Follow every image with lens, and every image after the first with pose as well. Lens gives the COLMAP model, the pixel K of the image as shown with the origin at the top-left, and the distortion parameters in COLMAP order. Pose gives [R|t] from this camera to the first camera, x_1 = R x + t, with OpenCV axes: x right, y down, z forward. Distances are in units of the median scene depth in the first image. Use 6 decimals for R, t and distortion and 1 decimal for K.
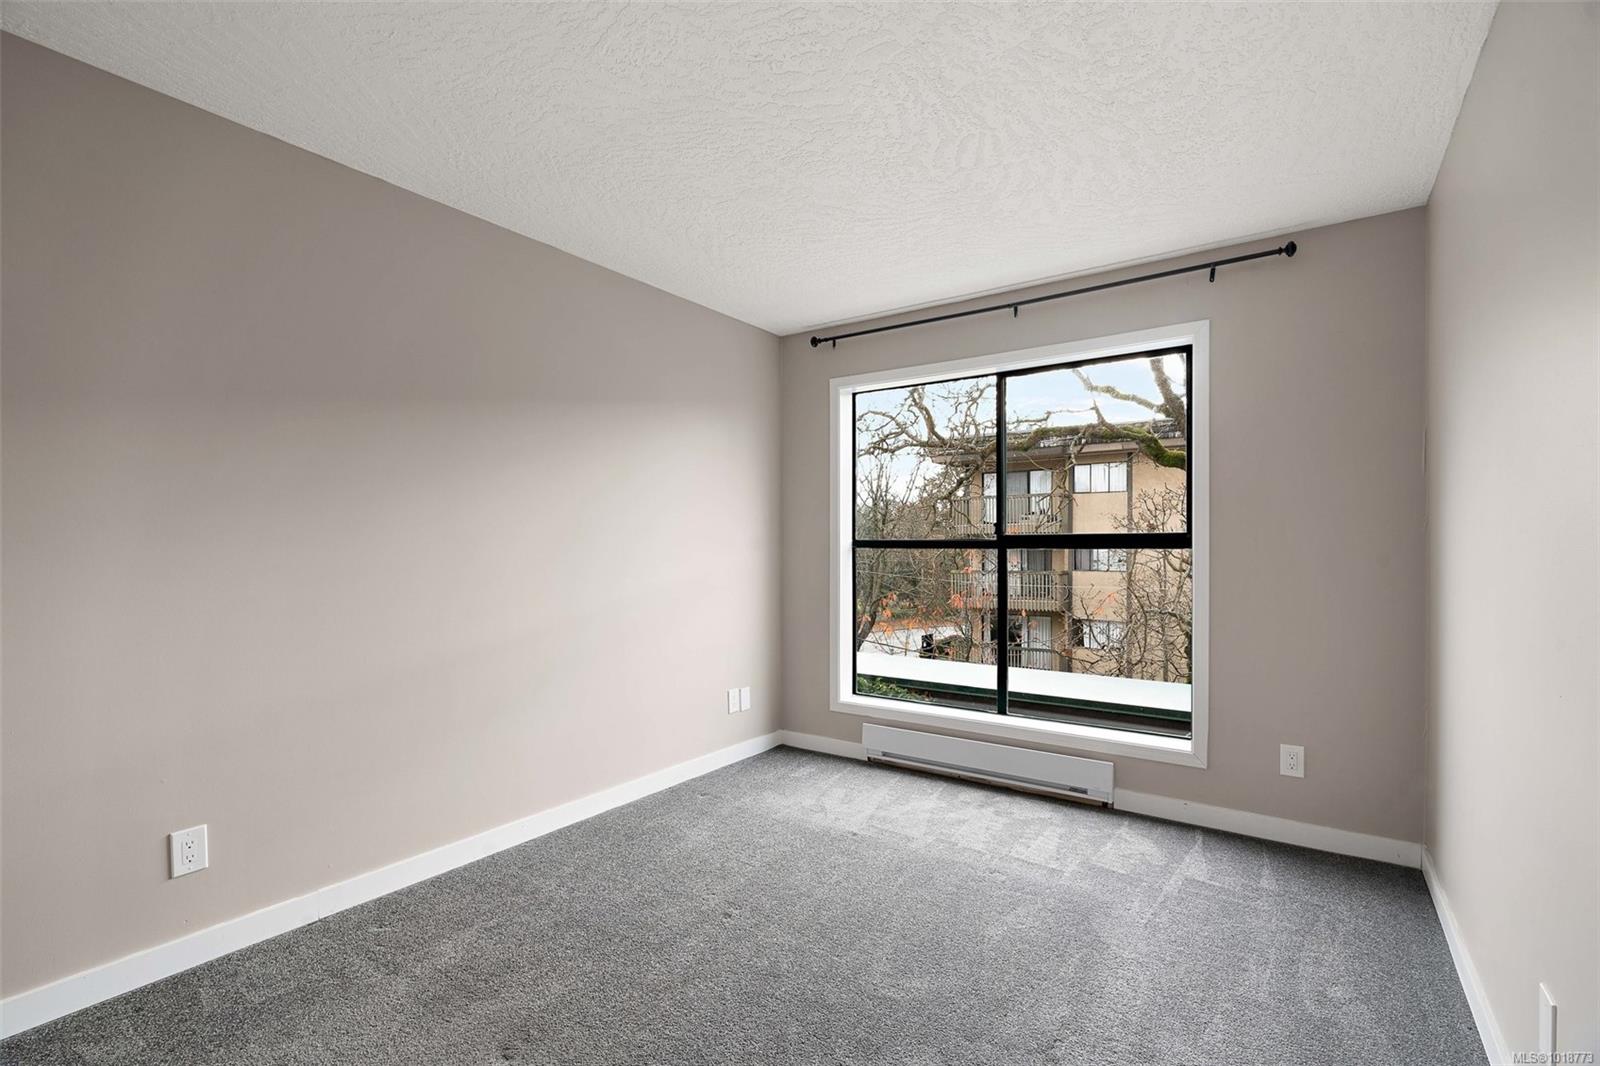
lens RADIAL K [[733.8, 0, 795.1], [0, 733.8, 534.7], [0, 0, 1]] dist [-0.007409, 0.003342]
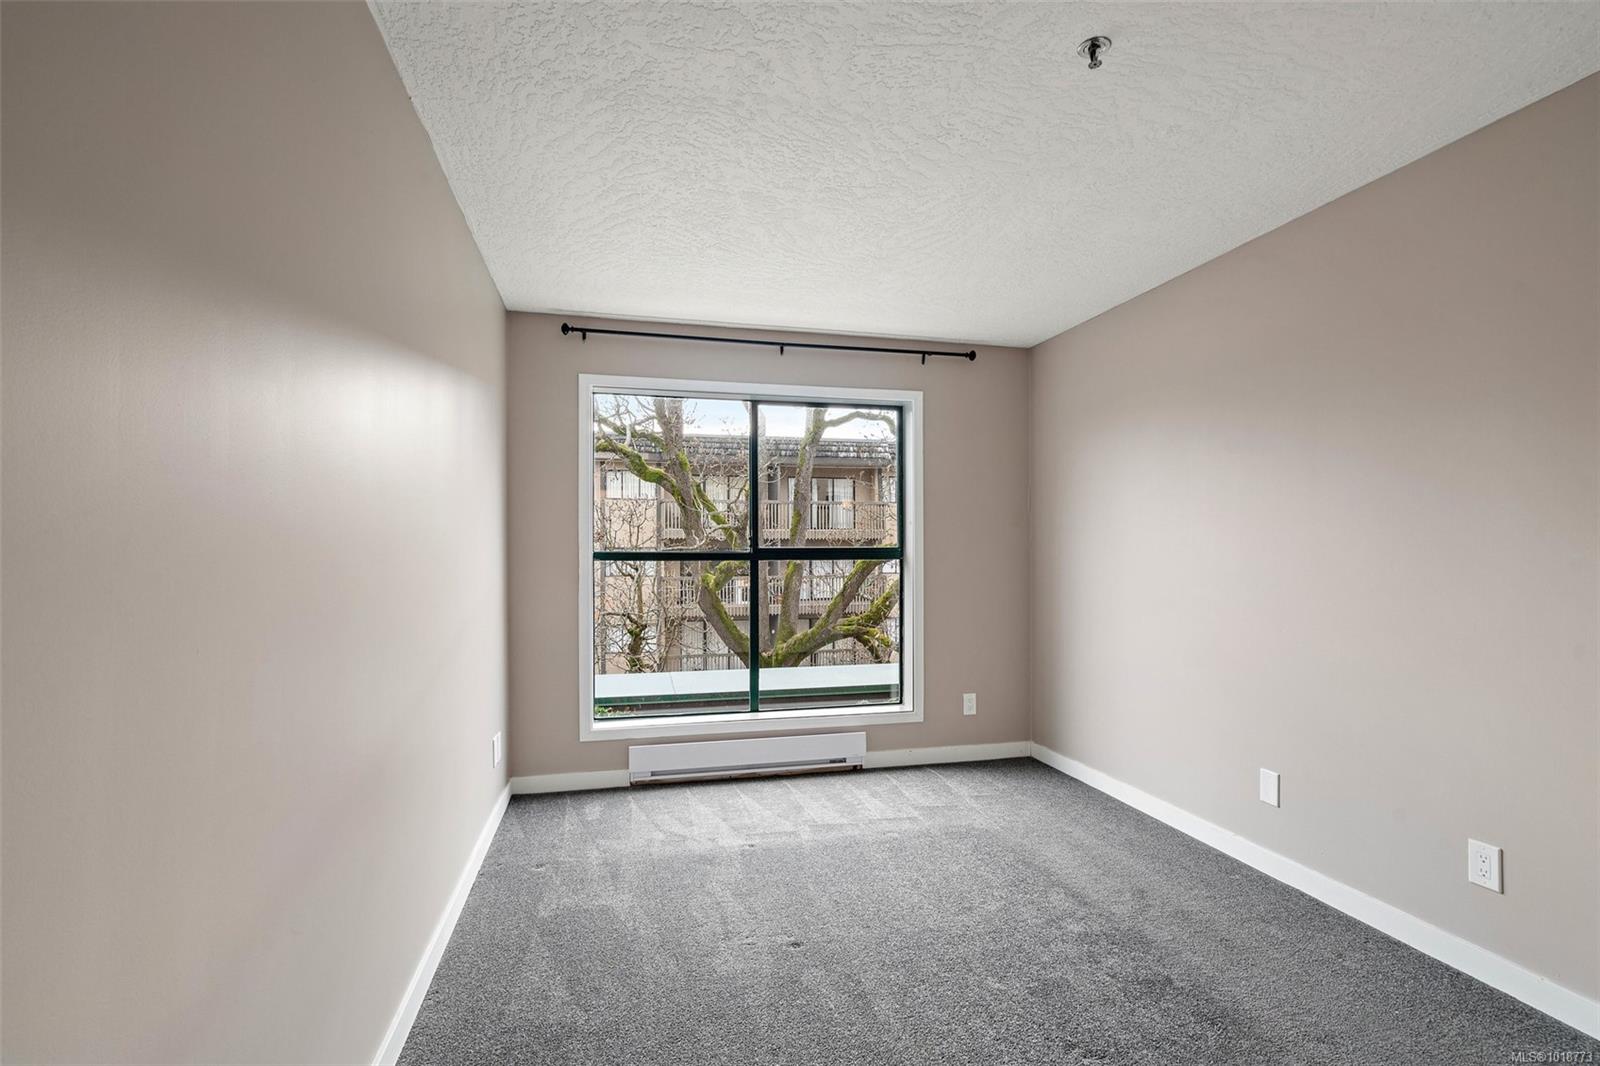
lens RADIAL K [[733.8, 0, 809.8], [0, 733.8, 542.6], [0, 0, 1]] dist [-0.007409, 0.003342]
pose [[0.652892, 0.011811, 0.757359, -0.529702], [-0.008295, 0.999930, -0.008443, 0.000364], [-0.757406, -0.000770, 0.652944, 0.234361]]
